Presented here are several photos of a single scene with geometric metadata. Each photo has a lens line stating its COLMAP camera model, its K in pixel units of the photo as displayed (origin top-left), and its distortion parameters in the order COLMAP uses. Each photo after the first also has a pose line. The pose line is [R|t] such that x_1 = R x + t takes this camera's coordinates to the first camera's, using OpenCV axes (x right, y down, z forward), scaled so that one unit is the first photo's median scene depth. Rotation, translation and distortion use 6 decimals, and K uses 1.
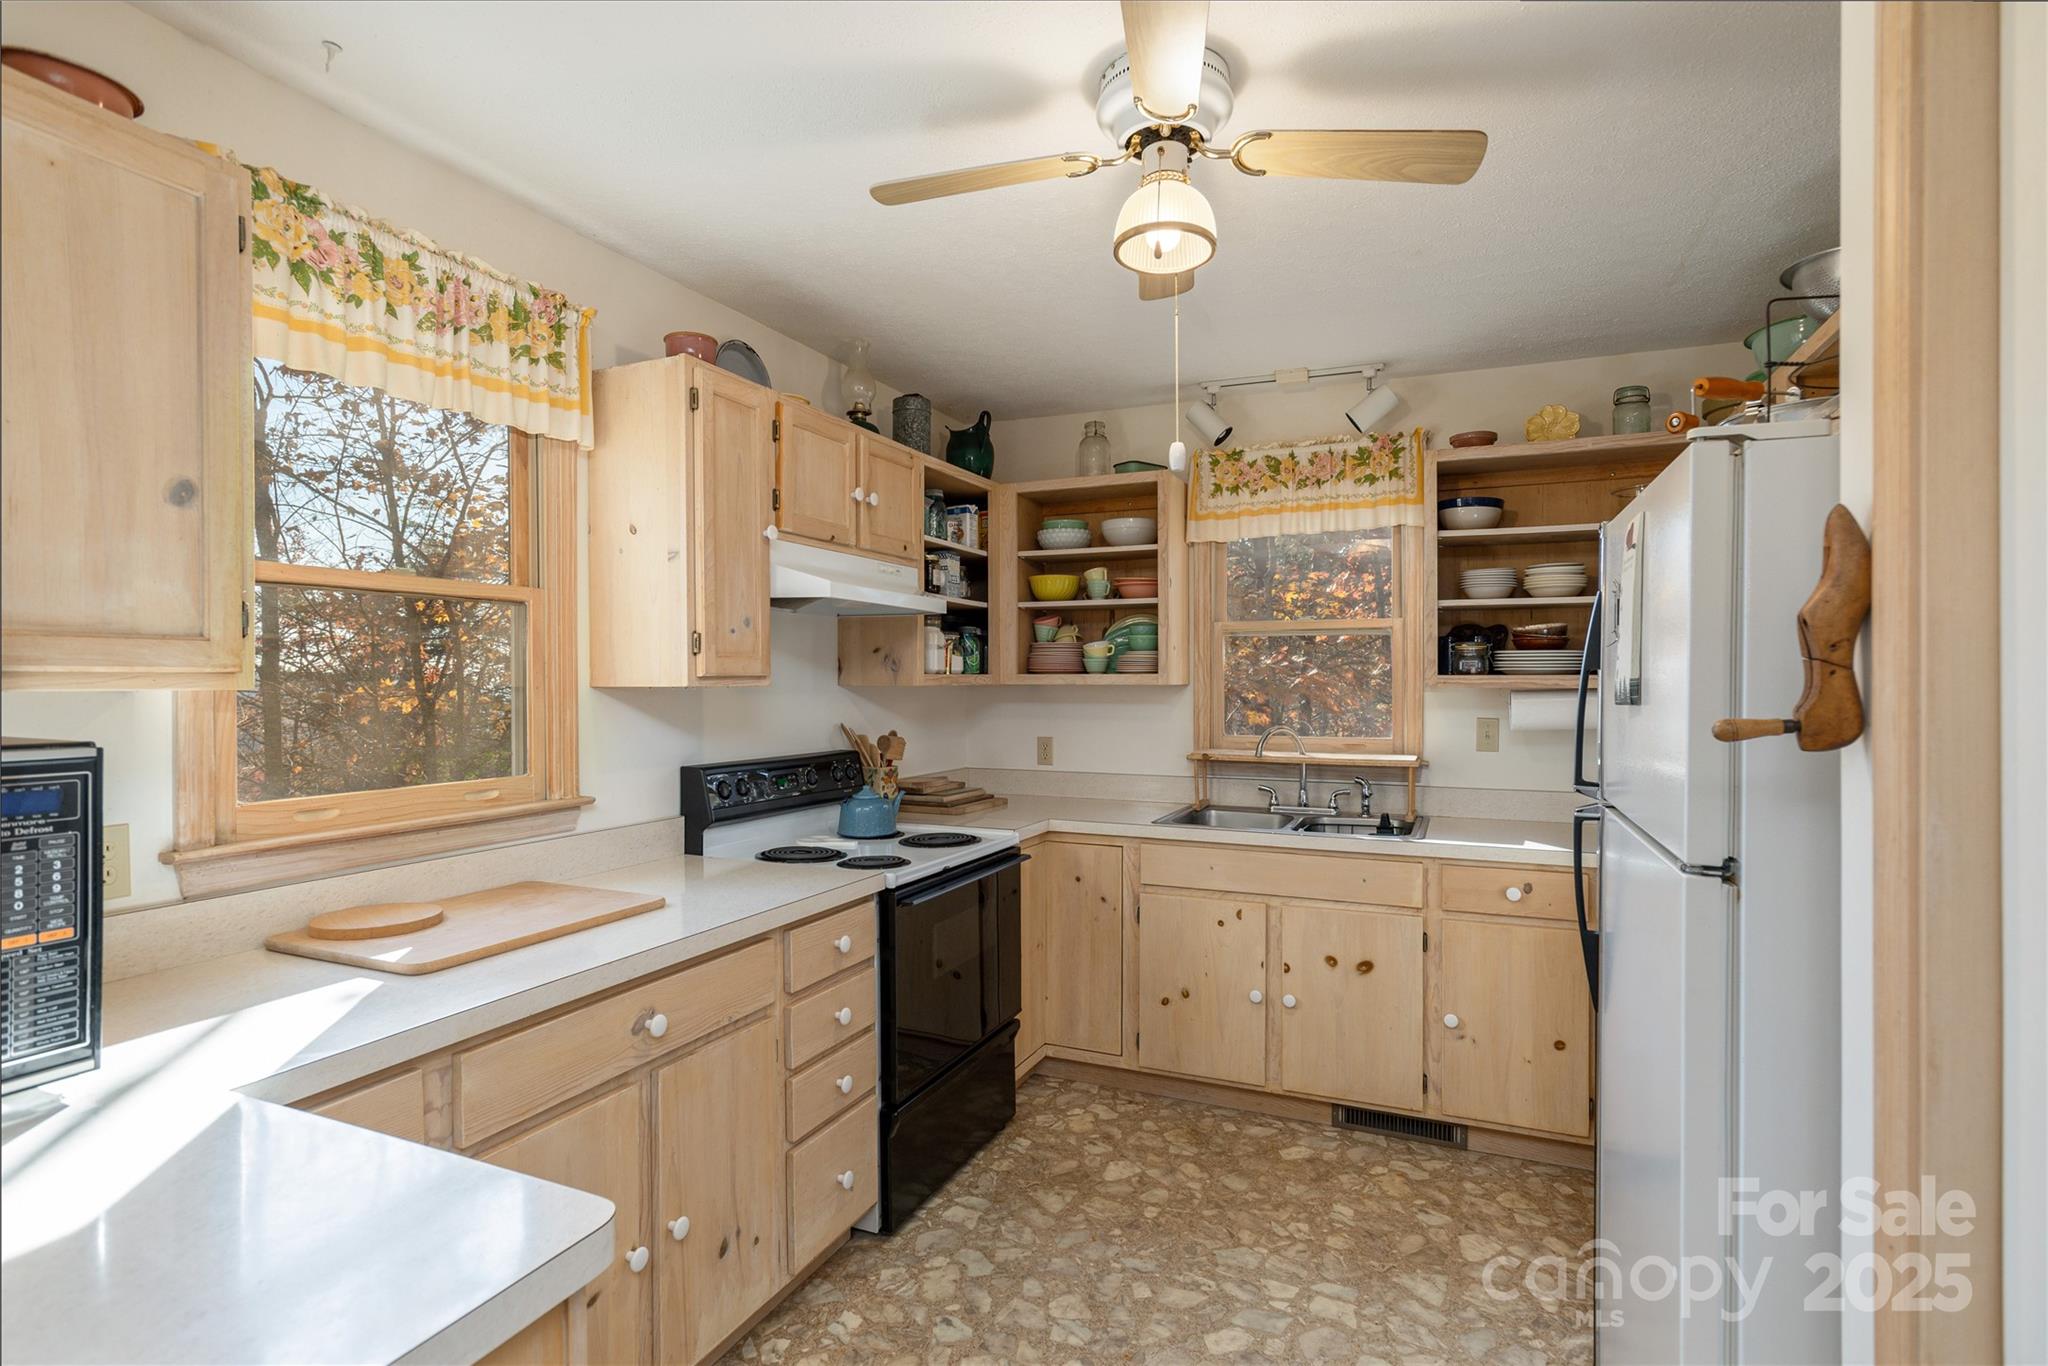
lens RADIAL K [[990.8, 0, 1069.4], [0, 990.8, 666.9], [0, 0, 1]] dist [-0.018274, 0.009432]
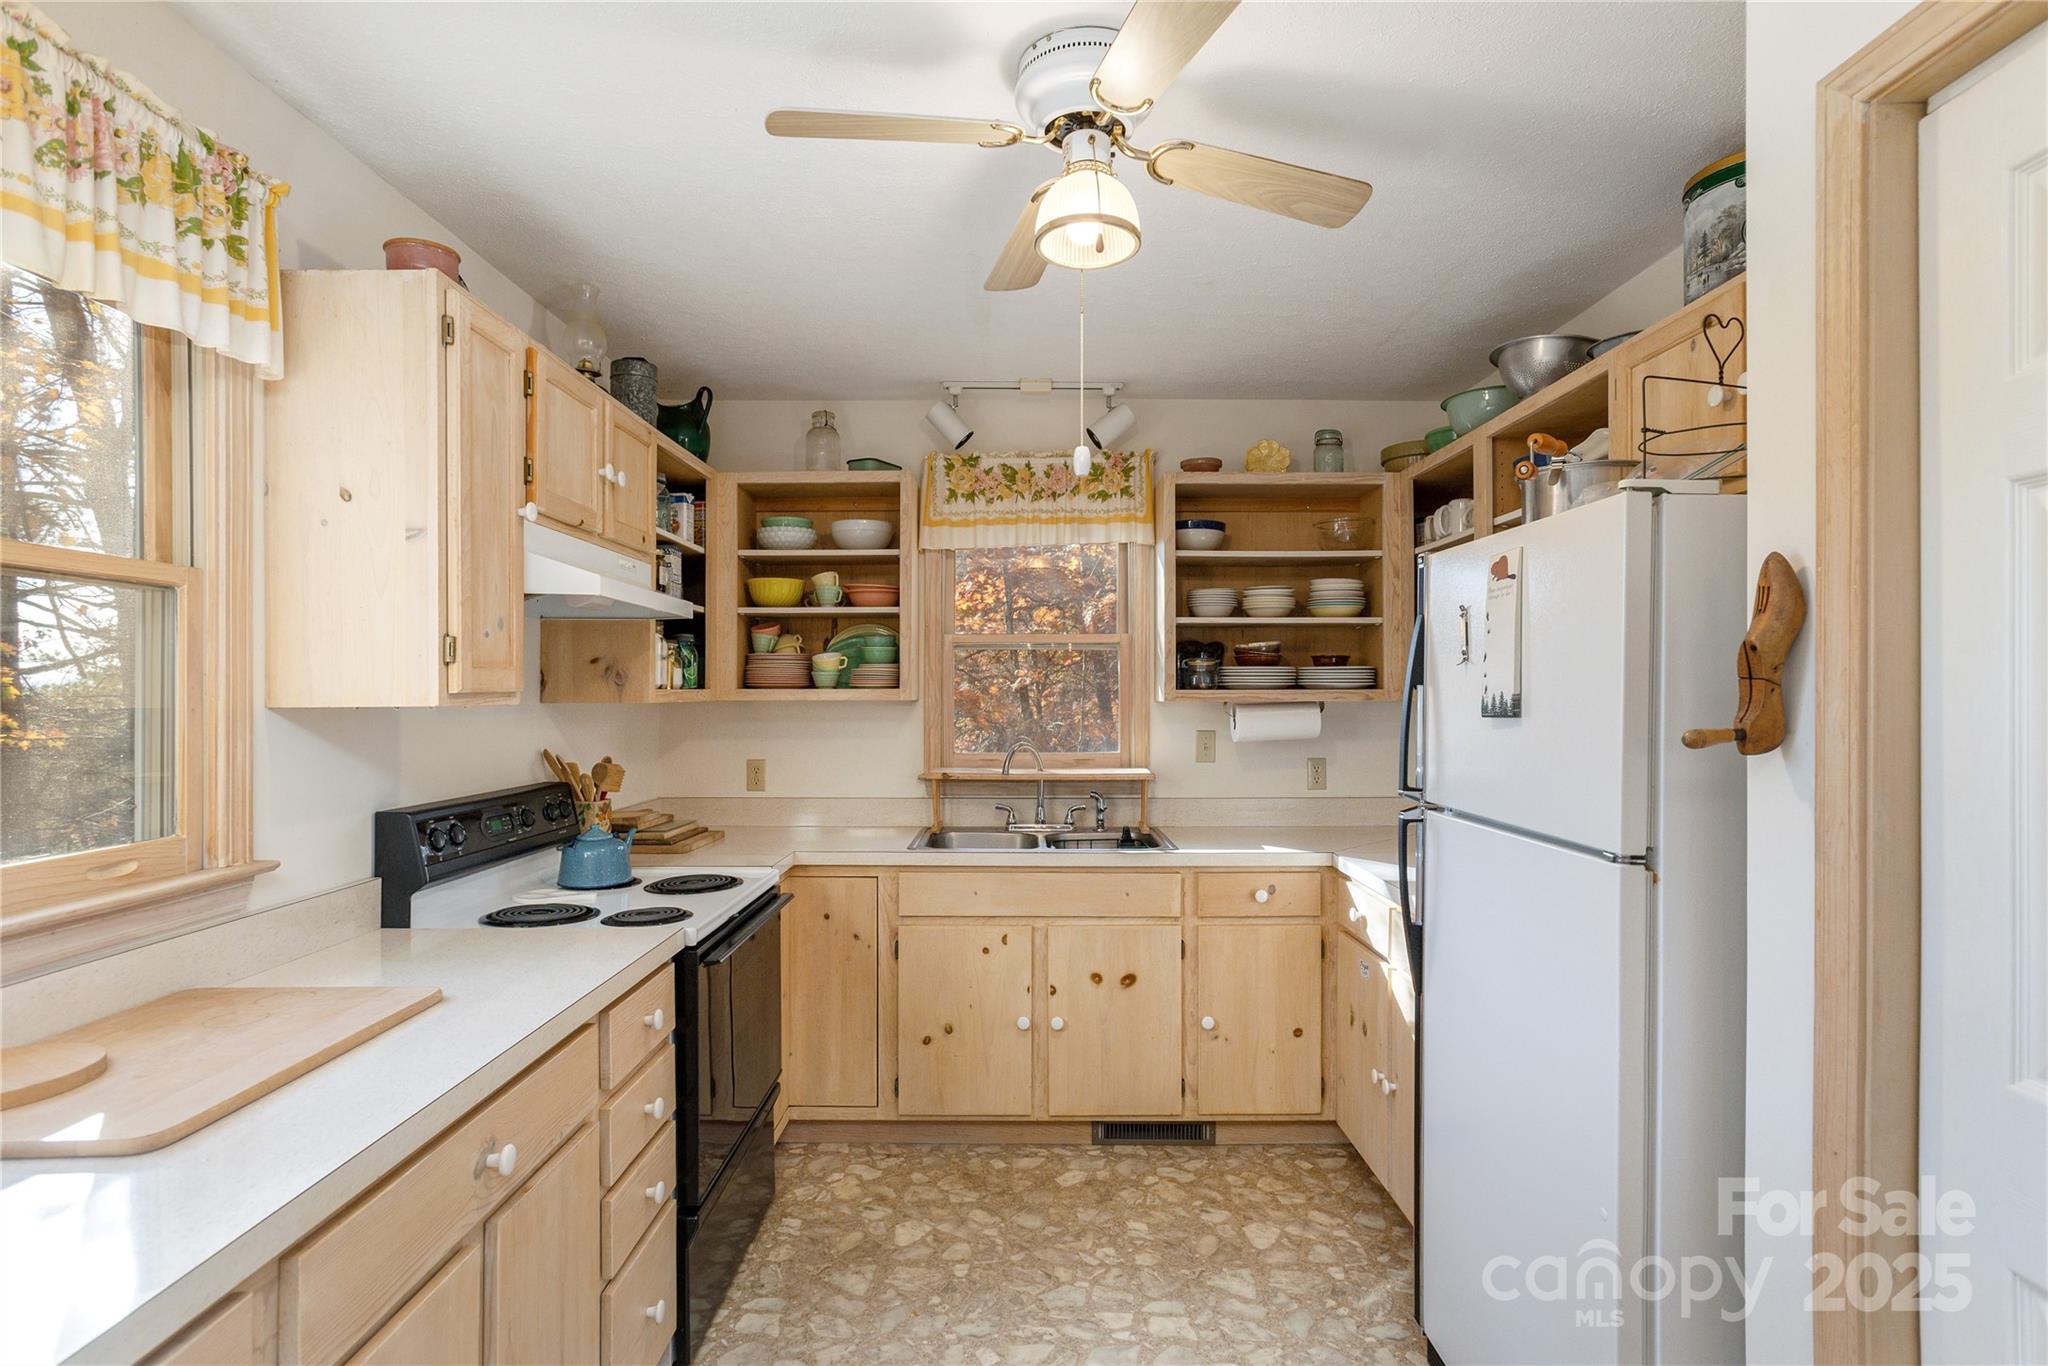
lens RADIAL K [[1034.5, 0, 1033.3], [0, 1034.5, 671.8], [0, 0, 1]] dist [-0.014342, 0.018079]
pose [[0.918397, 0.006036, 0.395614, -0.234891], [-0.002999, 0.999961, -0.008296, -0.001497], [-0.395649, 0.006433, 0.918379, 0.076649]]
